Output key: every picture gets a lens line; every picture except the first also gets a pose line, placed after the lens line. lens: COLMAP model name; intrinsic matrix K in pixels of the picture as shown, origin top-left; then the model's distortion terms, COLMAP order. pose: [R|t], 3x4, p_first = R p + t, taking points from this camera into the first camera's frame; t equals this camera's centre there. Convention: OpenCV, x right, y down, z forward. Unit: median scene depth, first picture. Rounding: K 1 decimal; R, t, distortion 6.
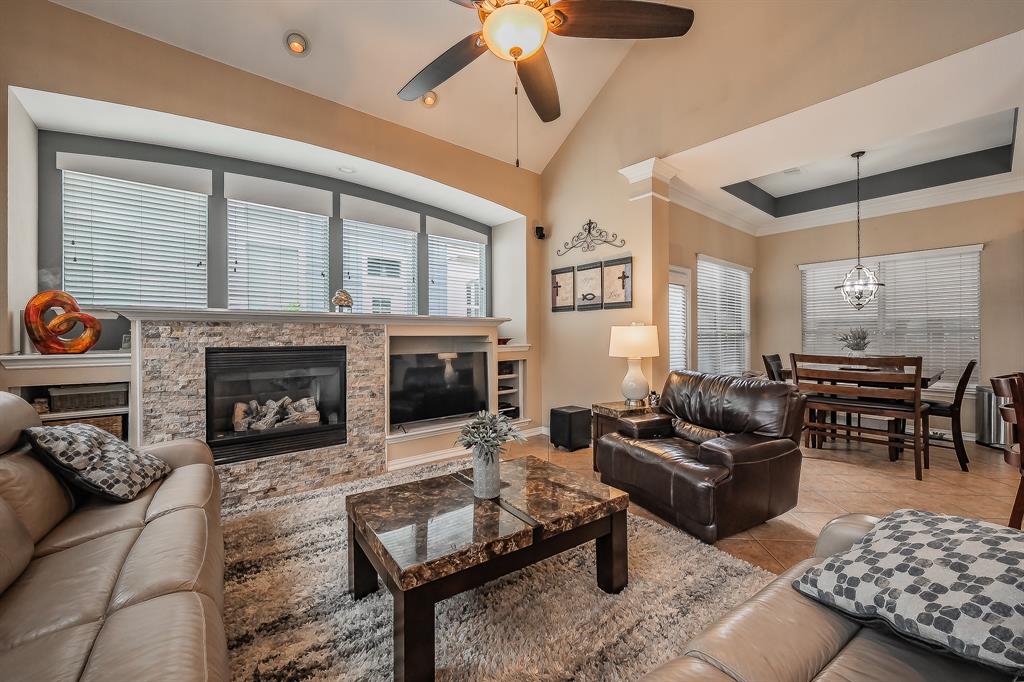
lens RADIAL K [[405.2, 0, 511.1], [0, 405.2, 336.6], [0, 0, 1]] dist [-0.002651, -0.000333]
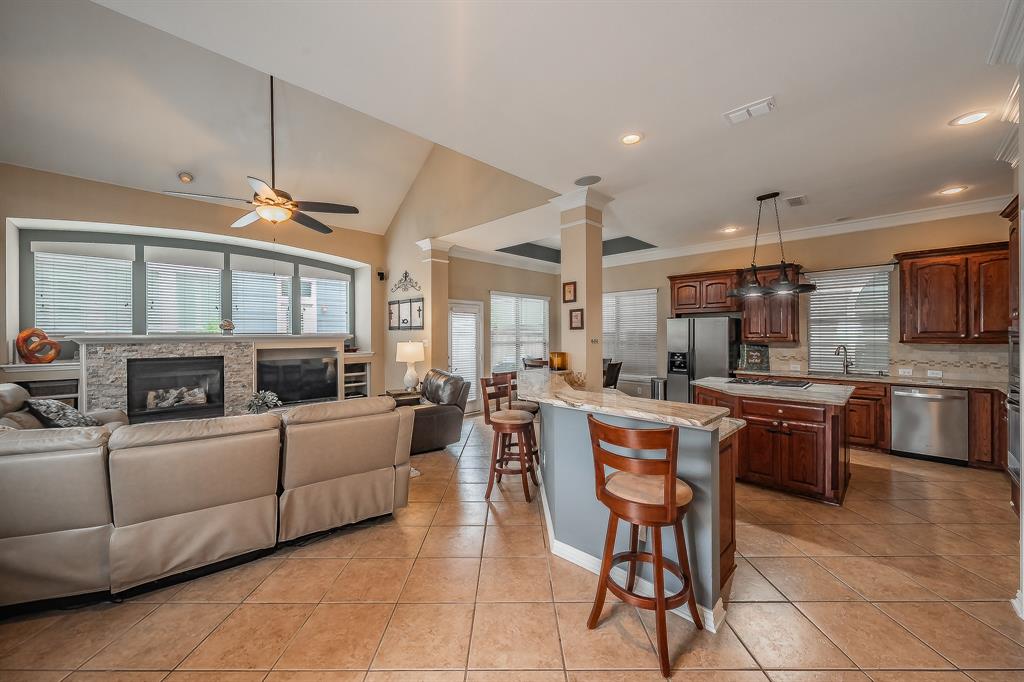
lens RADIAL K [[389.5, 0, 508.4], [0, 389.5, 336.2], [0, 0, 1]] dist [0.000568, 0.000215]
pose [[0.997143, -0.000816, 0.075539, 0.610356], [0.000669, 0.999998, 0.001962, -0.057889], [-0.075540, -0.001906, 0.997141, -0.641666]]
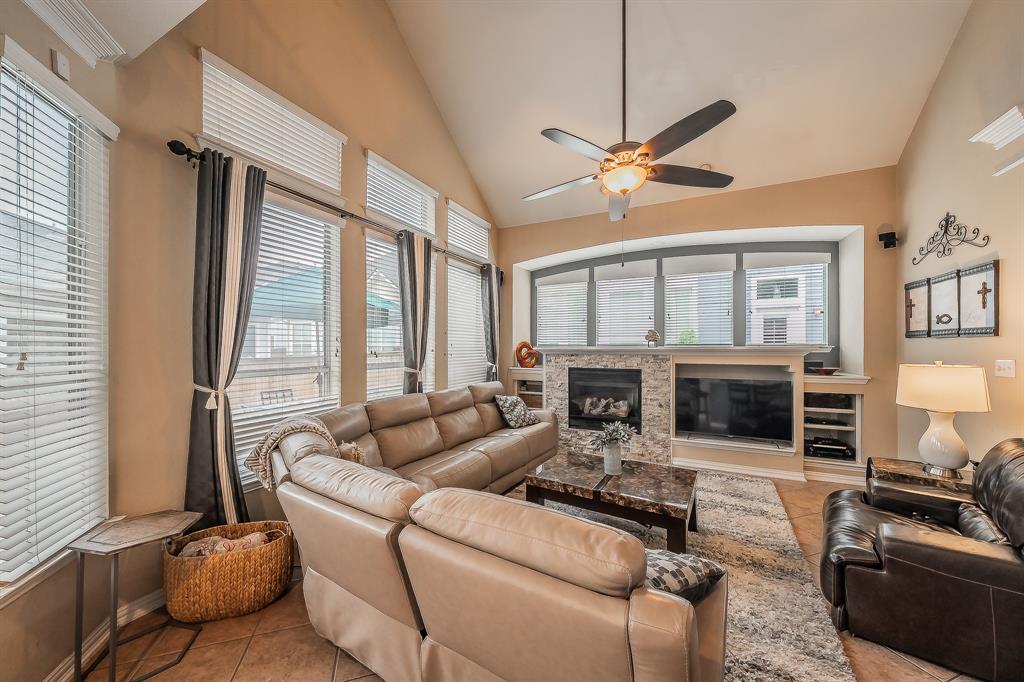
lens RADIAL K [[362.0, 0, 512.6], [0, 362.0, 344.1], [0, 0, 1]] dist [-0.001054, -0.000140]
pose [[0.402273, -0.002470, -0.915516, 0.618568], [-0.000193, 0.999996, -0.002783, -0.066238], [0.915520, 0.001296, 0.402271, 0.032365]]
